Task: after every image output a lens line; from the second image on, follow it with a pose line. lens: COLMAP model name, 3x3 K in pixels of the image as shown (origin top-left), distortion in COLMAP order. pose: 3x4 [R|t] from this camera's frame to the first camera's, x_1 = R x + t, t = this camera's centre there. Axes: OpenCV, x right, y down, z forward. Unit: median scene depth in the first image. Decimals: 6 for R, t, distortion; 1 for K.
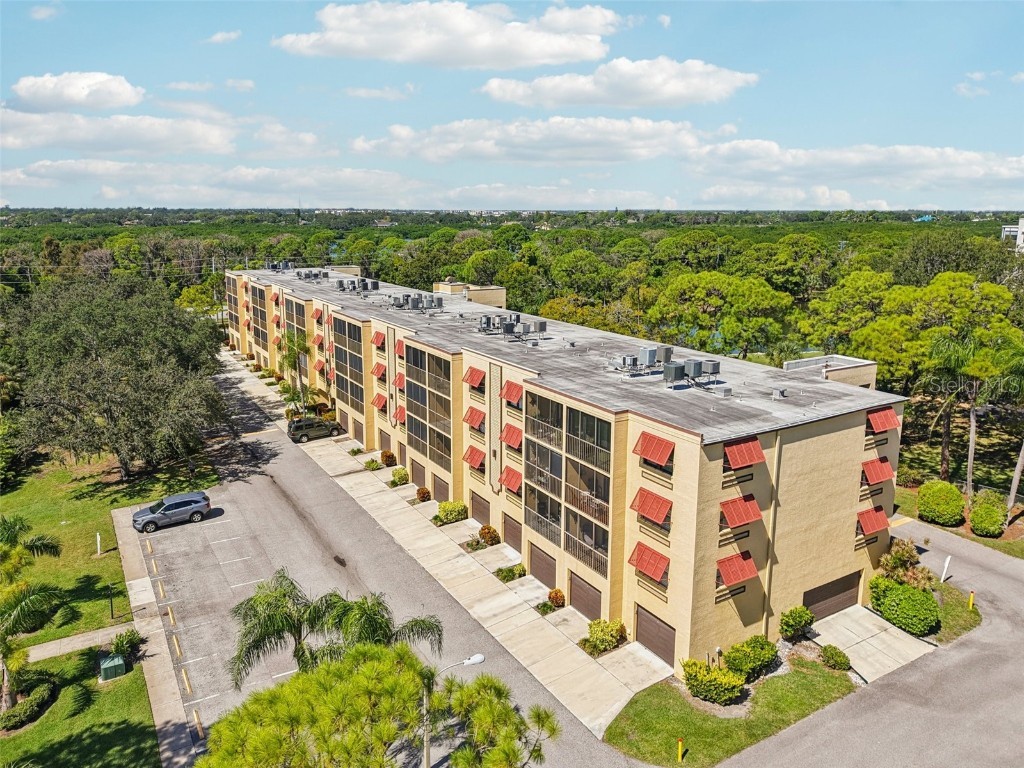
lens RADIAL K [[714.8, 0, 499.9], [0, 714.8, 341.0], [0, 0, 1]] dist [0.028466, -0.025925]
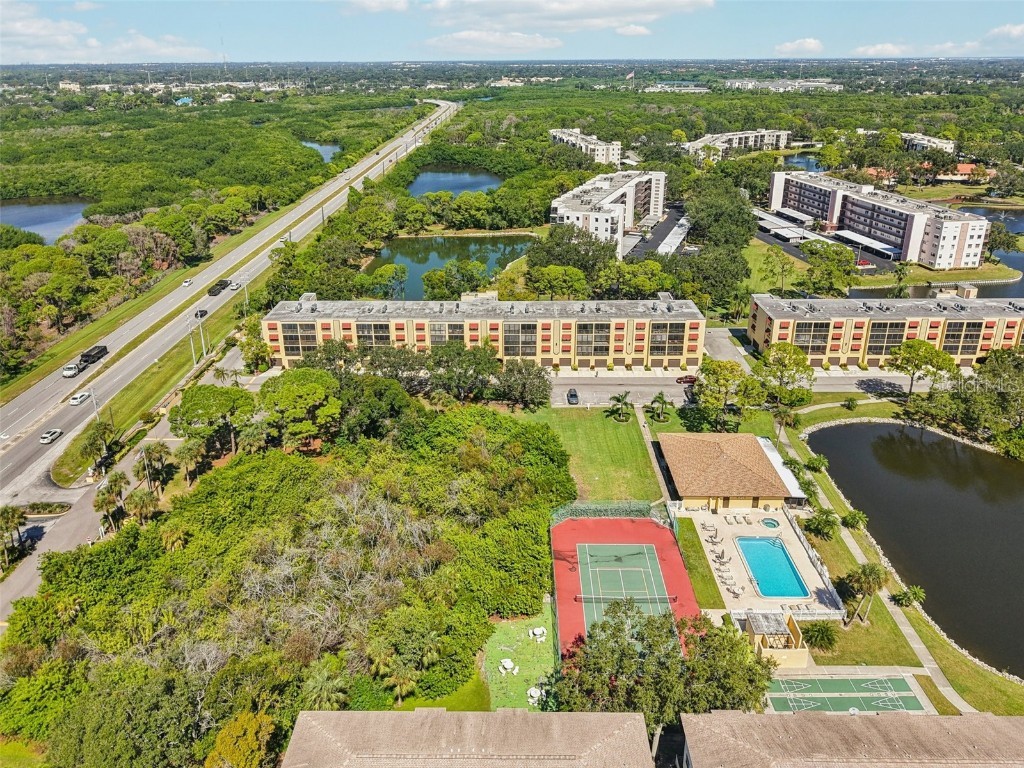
lens RADIAL K [[714.8, 0, 480.2], [0, 714.8, 341.5], [0, 0, 1]] dist [0.028466, -0.025925]
pose [[0.548102, -0.319596, 0.772944, -2.875509], [0.168303, 0.947359, 0.272368, -0.864109], [-0.819304, -0.019196, 0.573038, -0.407923]]
